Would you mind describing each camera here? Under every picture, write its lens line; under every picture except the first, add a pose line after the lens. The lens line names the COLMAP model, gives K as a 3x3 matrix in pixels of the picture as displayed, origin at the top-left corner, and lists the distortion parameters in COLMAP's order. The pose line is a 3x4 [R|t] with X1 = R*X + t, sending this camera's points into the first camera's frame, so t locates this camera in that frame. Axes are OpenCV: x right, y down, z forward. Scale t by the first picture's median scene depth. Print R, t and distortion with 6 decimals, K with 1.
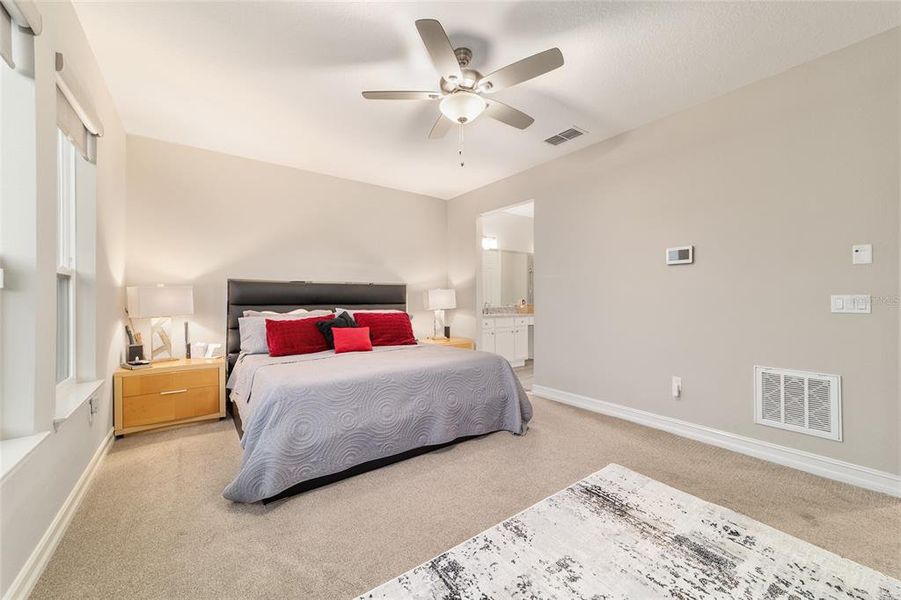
lens RADIAL K [[347.0, 0, 444.6], [0, 347.0, 298.9], [0, 0, 1]] dist [-0.019639, 0.008541]
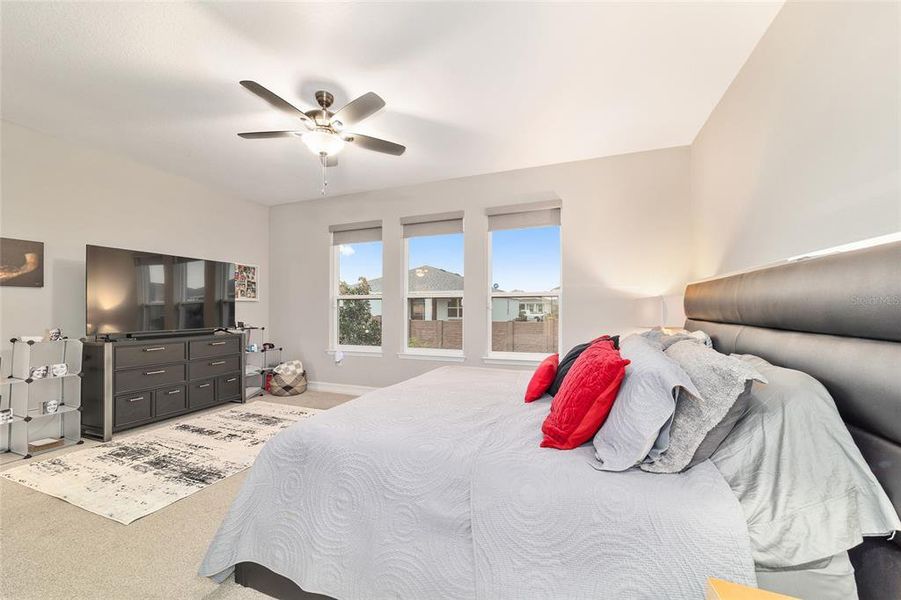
lens RADIAL K [[347.0, 0, 444.6], [0, 347.0, 298.9], [0, 0, 1]] dist [-0.019639, 0.008541]
pose [[-0.847022, -0.000721, -0.531557, 0.467394], [0.005359, 0.999937, -0.009895, -0.020847], [0.531530, -0.011229, -0.846965, 3.176133]]
